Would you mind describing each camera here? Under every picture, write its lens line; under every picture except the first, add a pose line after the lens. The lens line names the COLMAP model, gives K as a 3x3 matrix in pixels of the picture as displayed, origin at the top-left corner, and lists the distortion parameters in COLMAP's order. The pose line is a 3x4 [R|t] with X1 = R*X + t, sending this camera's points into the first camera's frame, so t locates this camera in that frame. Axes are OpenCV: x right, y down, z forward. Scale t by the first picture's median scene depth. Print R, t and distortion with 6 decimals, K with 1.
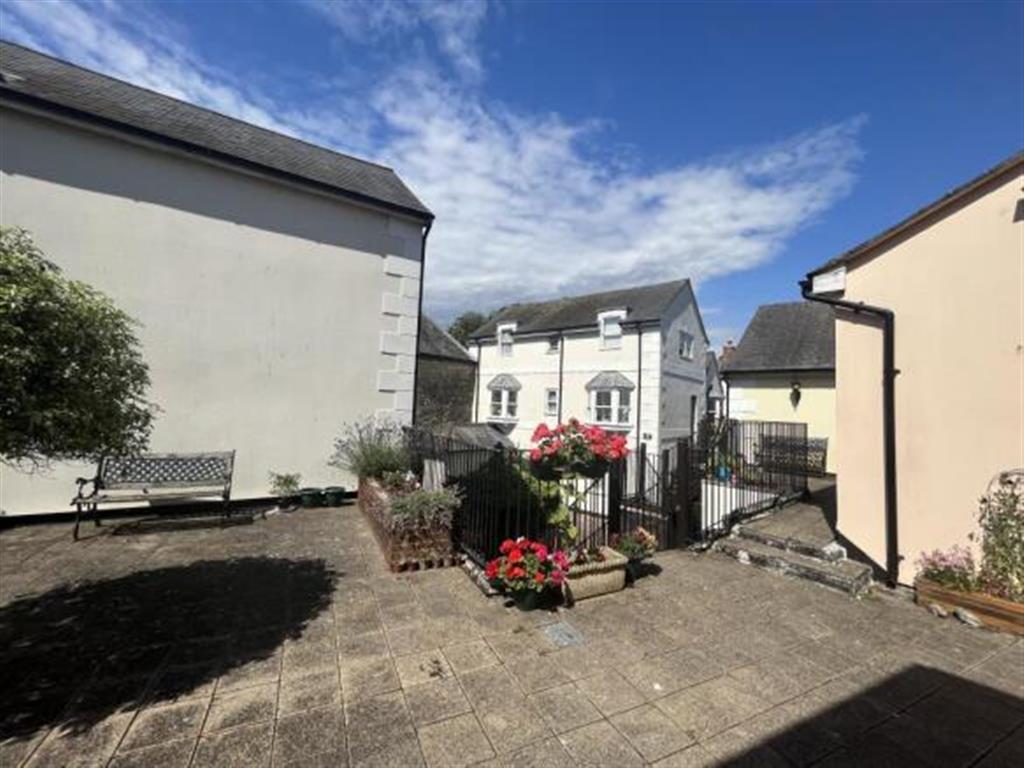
lens RADIAL K [[414.3, 0, 512.0], [0, 414.3, 382.0], [0, 0, 1]] dist [-0.003400, 0.000144]
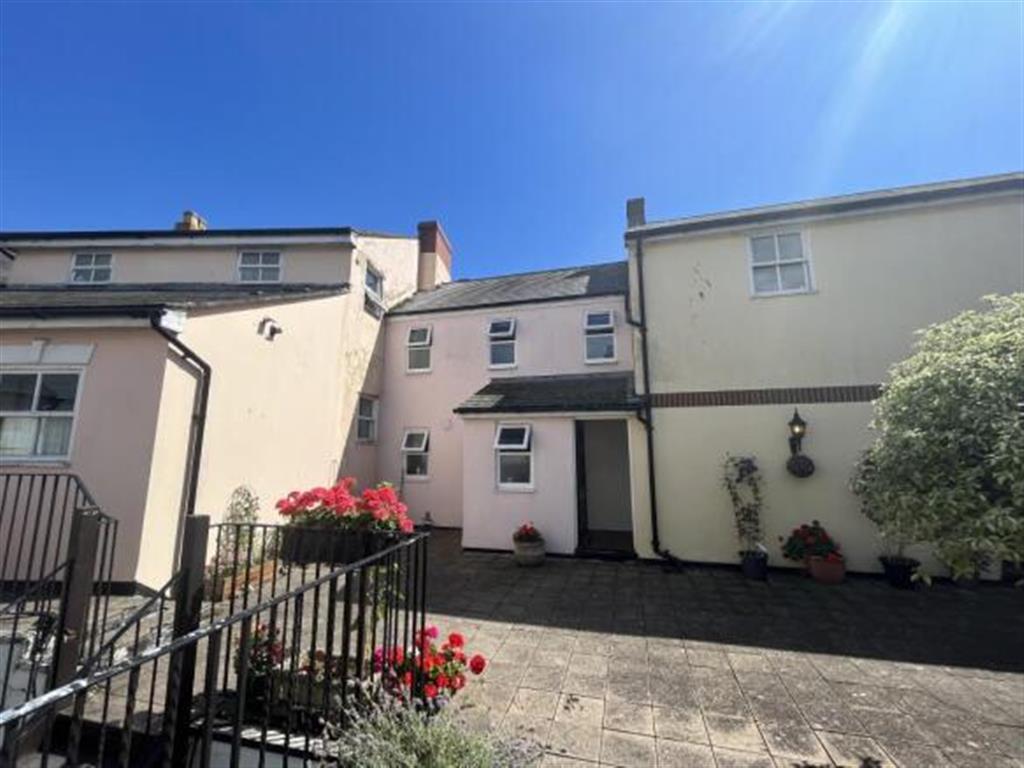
lens RADIAL K [[414.3, 0, 512.0], [0, 414.3, 382.0], [0, 0, 1]] dist [-0.003400, 0.000144]
pose [[-0.745327, 0.071522, 0.662851, -0.727673], [-0.068900, 0.980642, -0.183285, 0.044586], [-0.663129, -0.182278, -0.725972, 1.736083]]
